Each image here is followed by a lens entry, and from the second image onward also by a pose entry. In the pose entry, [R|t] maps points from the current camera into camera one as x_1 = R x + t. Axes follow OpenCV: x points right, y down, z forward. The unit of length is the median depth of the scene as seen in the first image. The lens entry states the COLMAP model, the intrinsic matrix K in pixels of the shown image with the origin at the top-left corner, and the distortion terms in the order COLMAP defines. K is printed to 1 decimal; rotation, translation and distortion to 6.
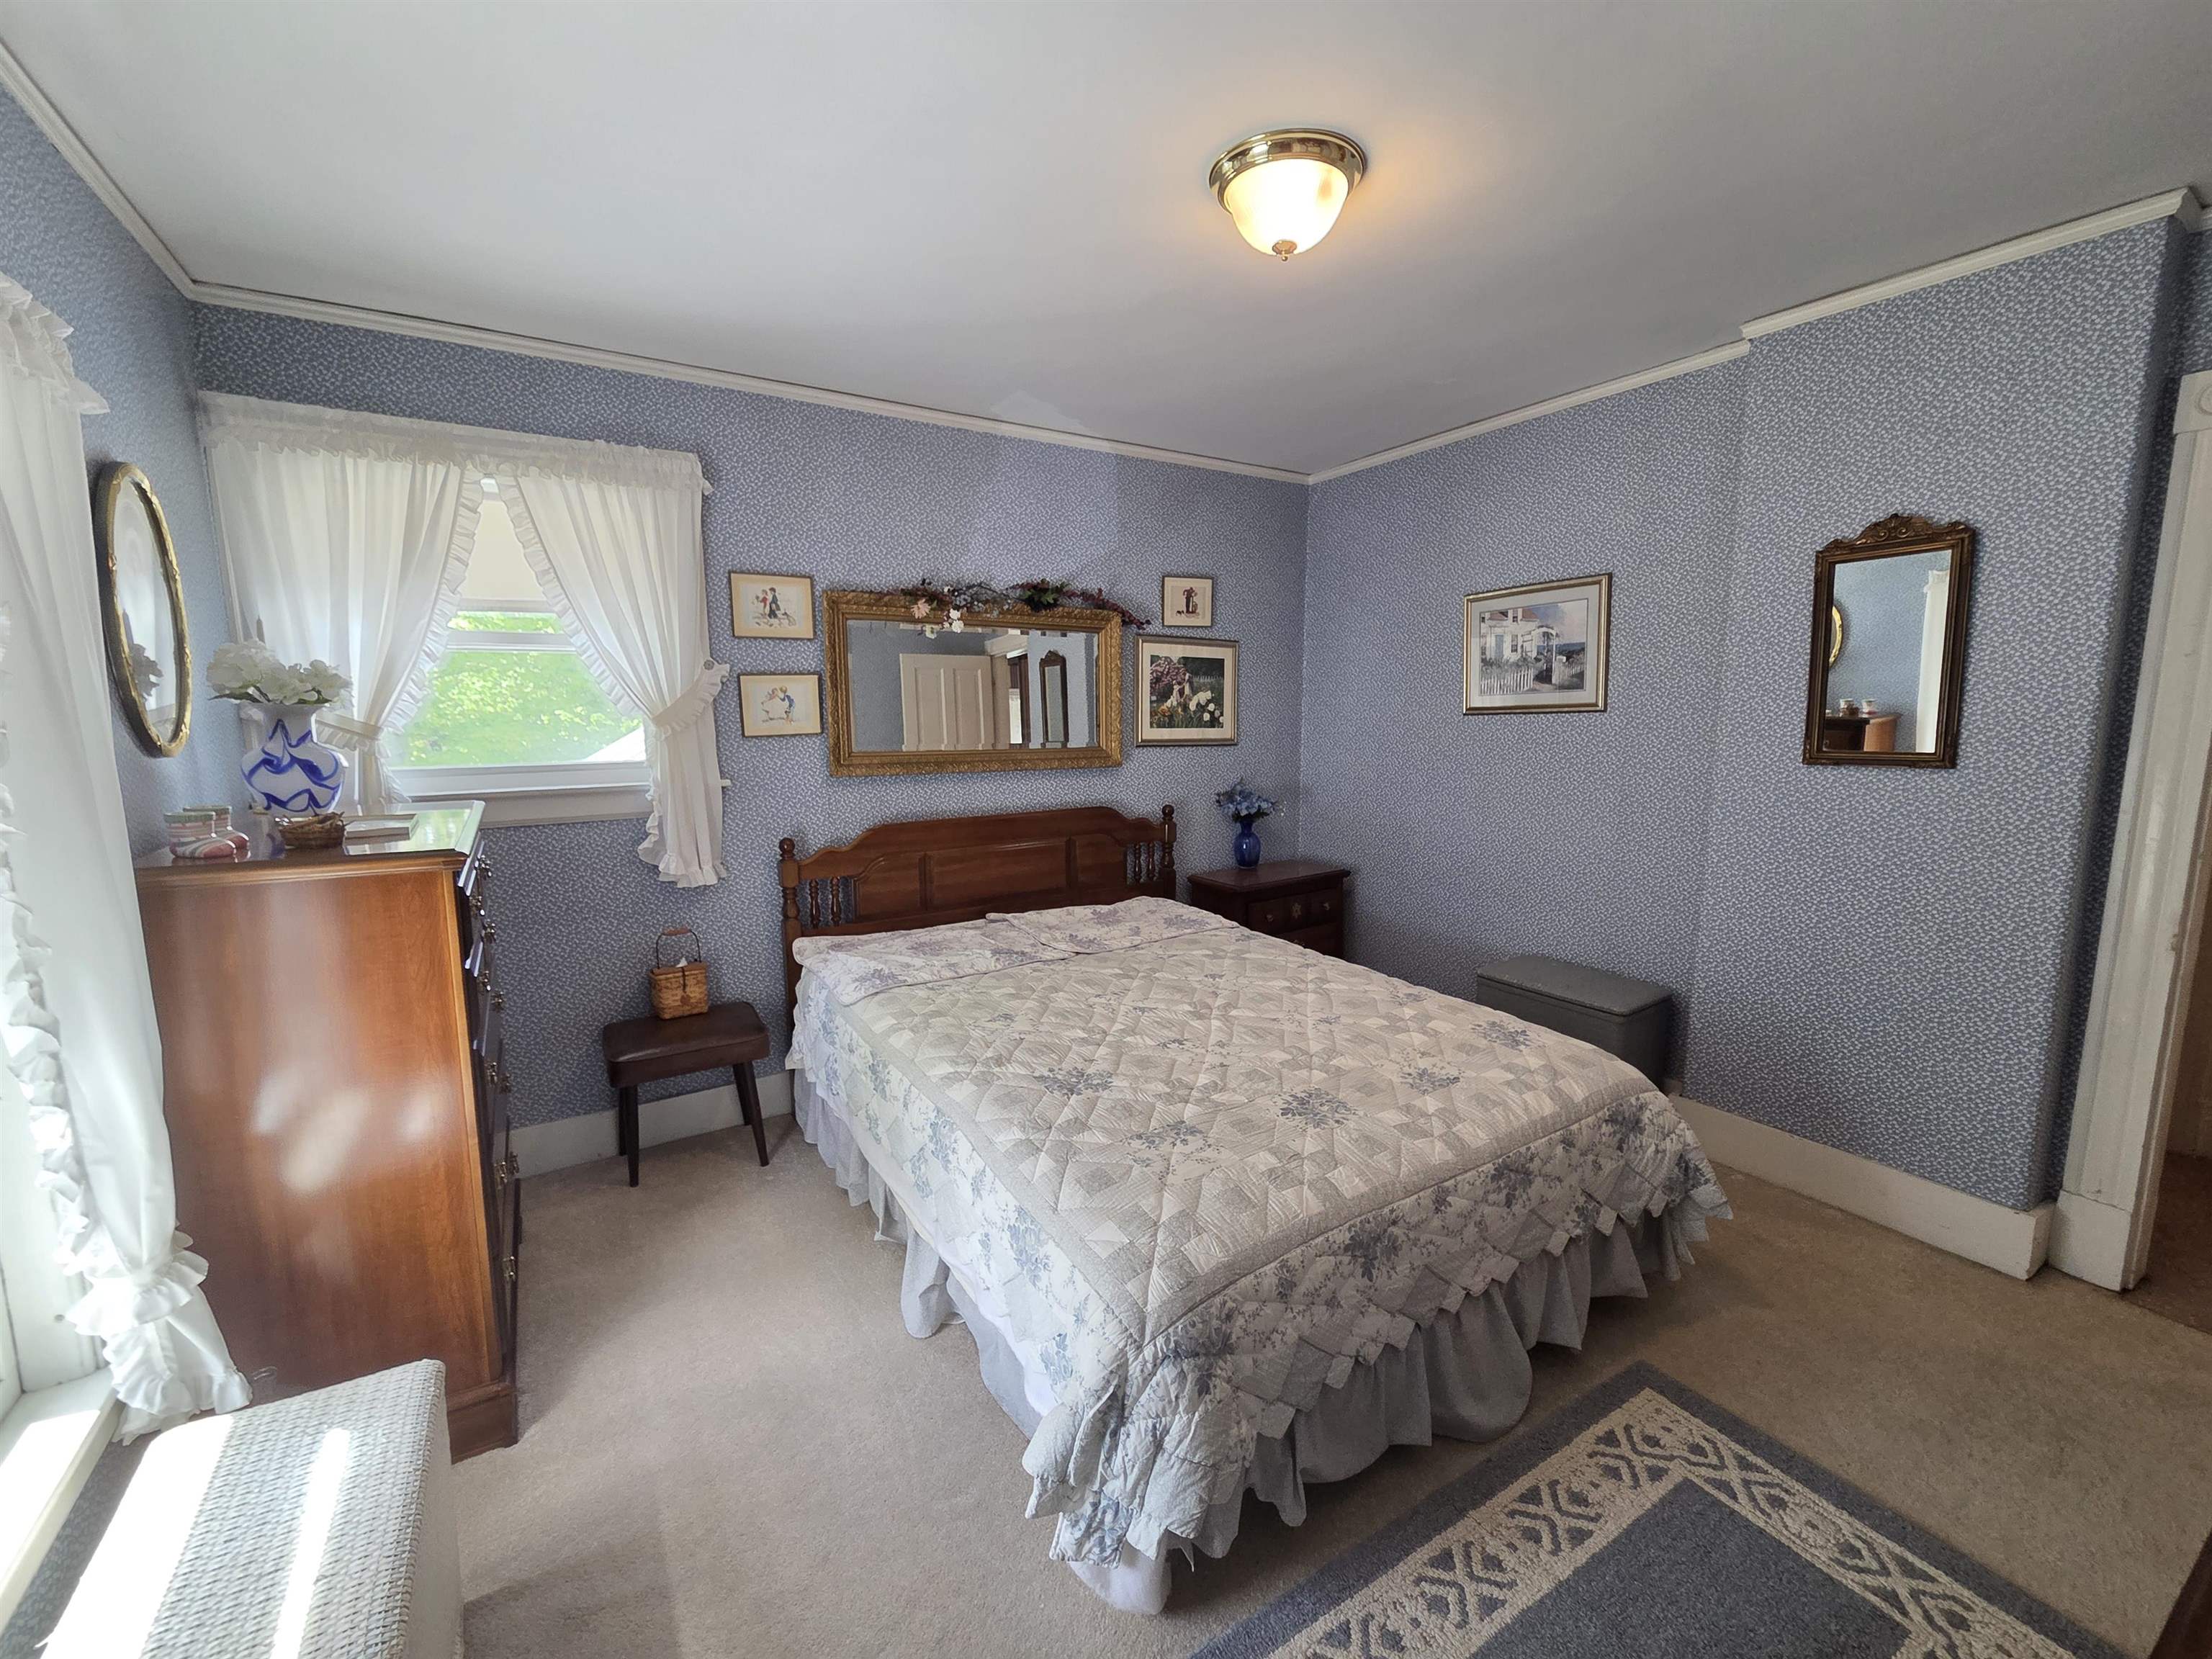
lens RADIAL K [[921.1, 0, 1116.1], [0, 921.1, 826.6], [0, 0, 1]] dist [0.002693, 0.000431]
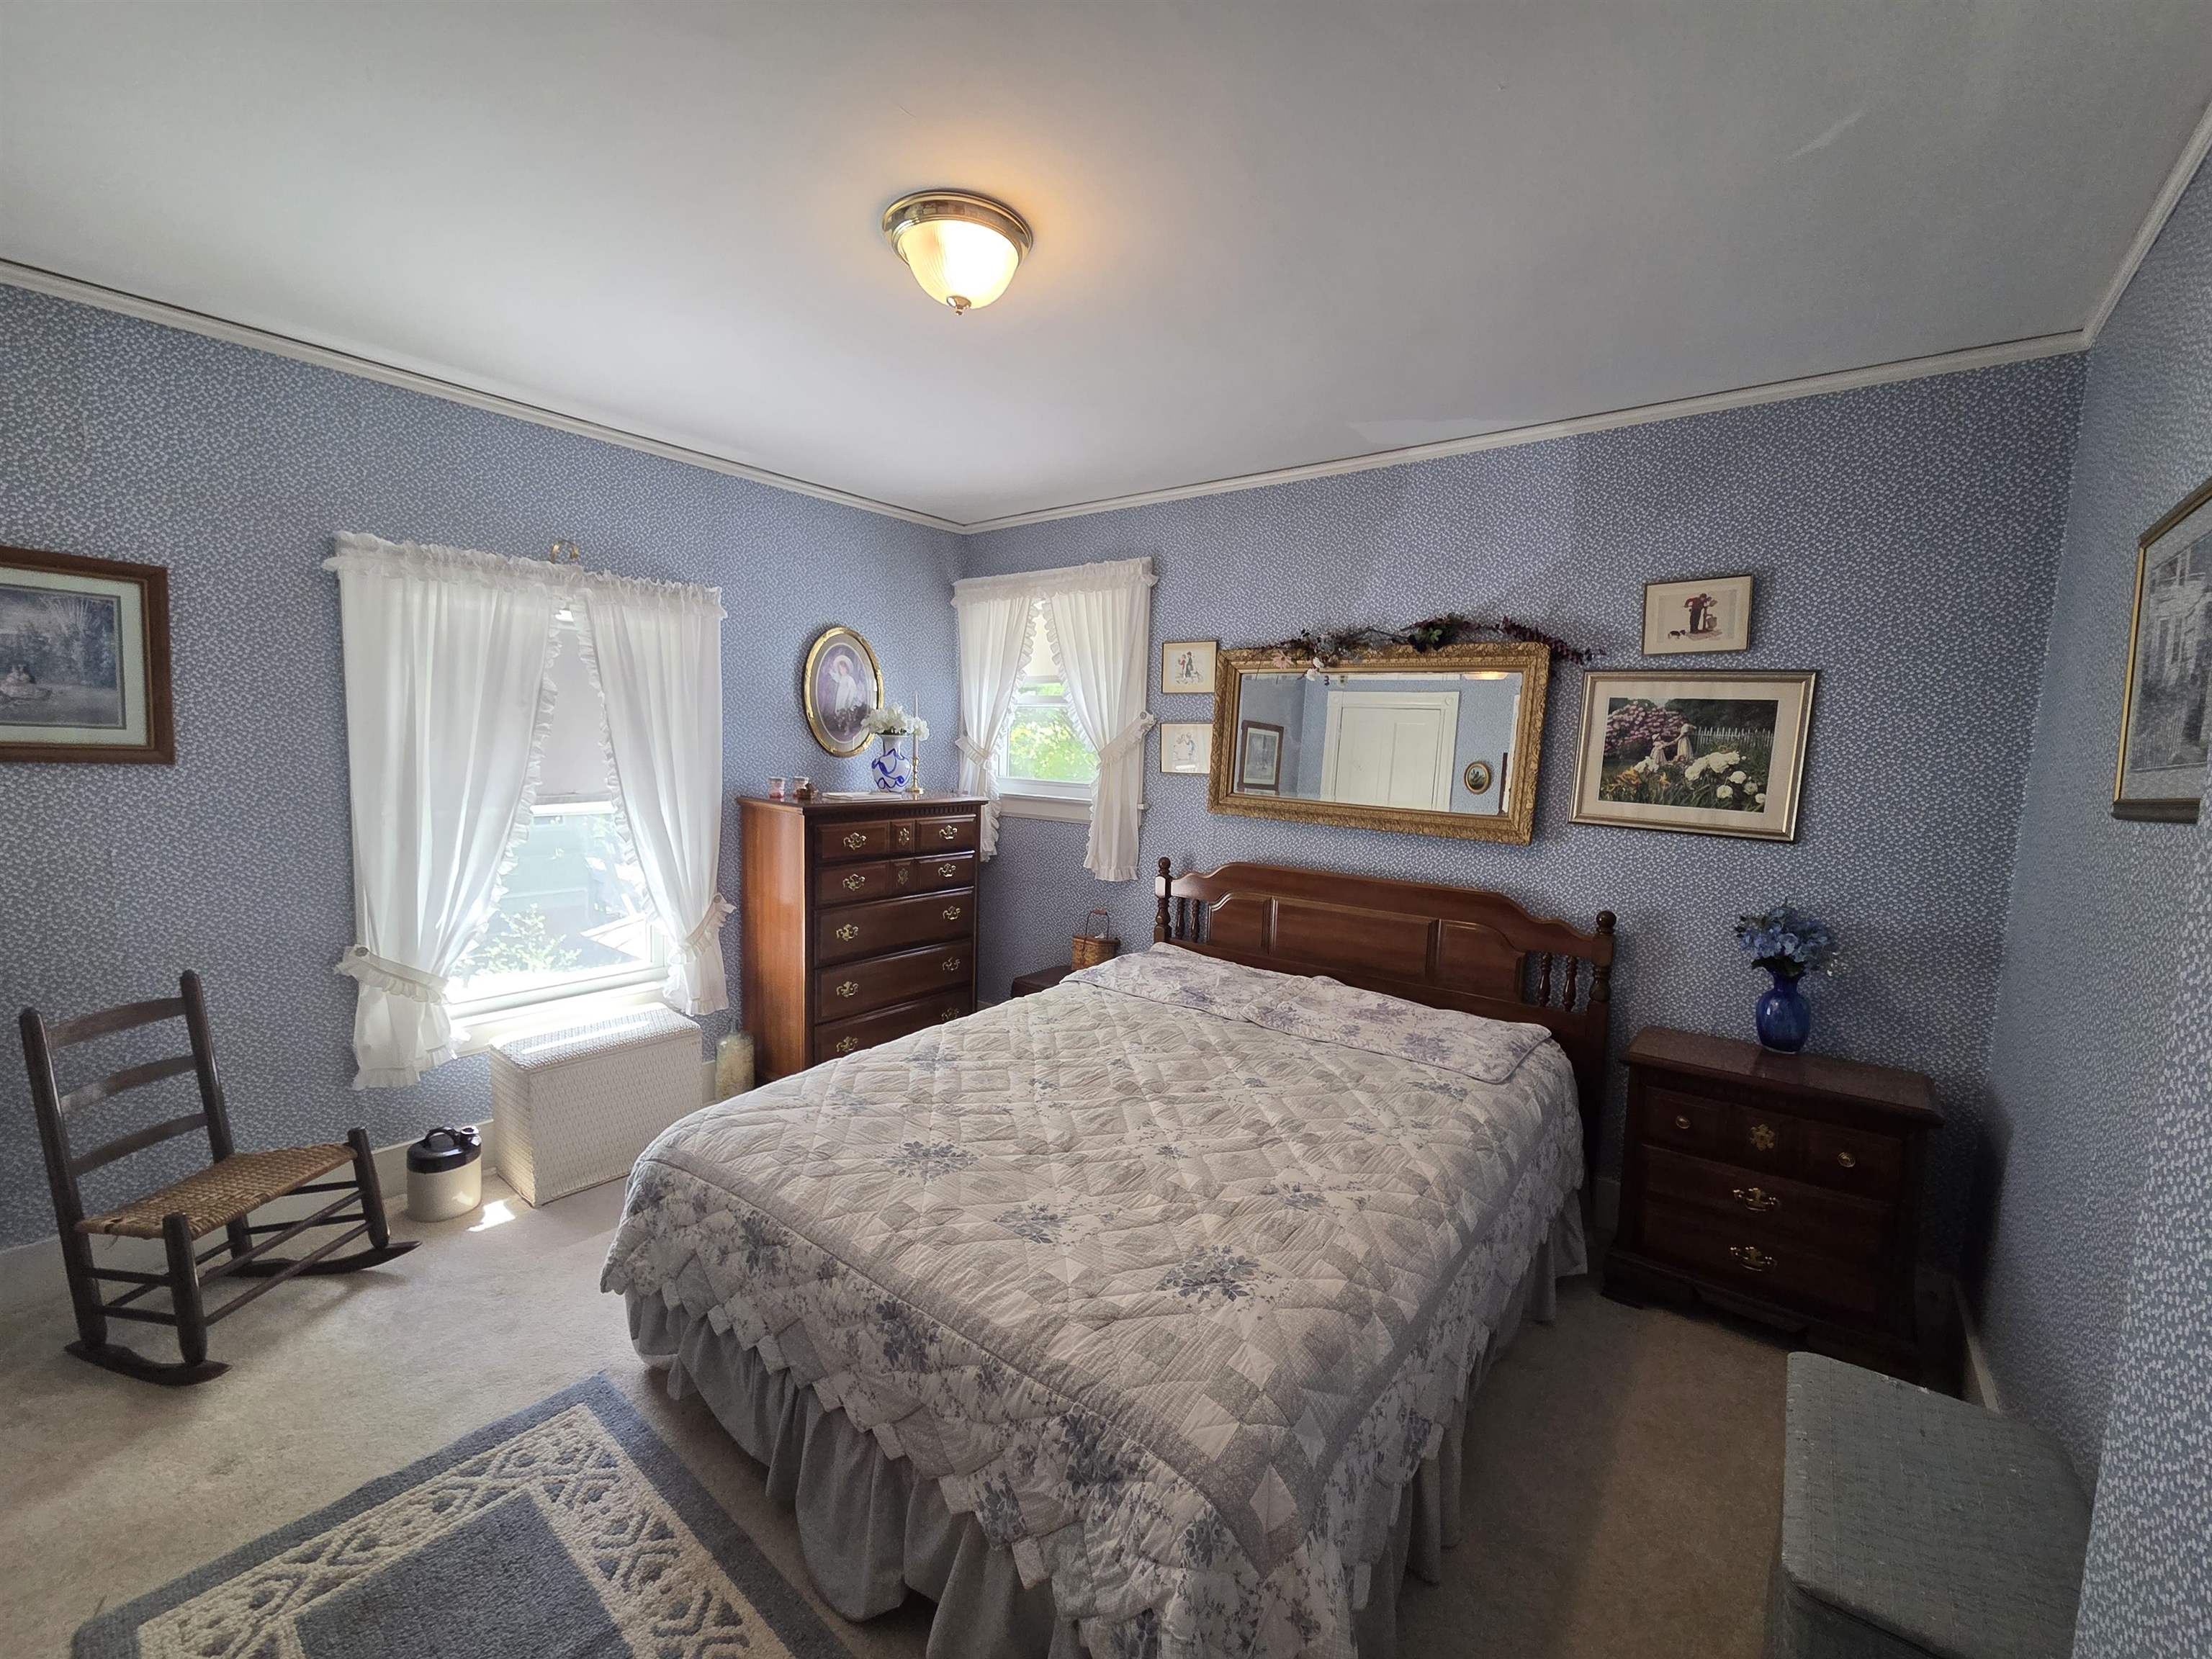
lens RADIAL K [[921.1, 0, 1116.1], [0, 921.1, 826.6], [0, 0, 1]] dist [0.002693, 0.000431]
pose [[0.321634, 0.102831, -0.941264, 0.662896], [-0.165624, 0.984869, 0.051000, -0.068471], [0.932266, 0.139492, 0.333799, 0.468235]]
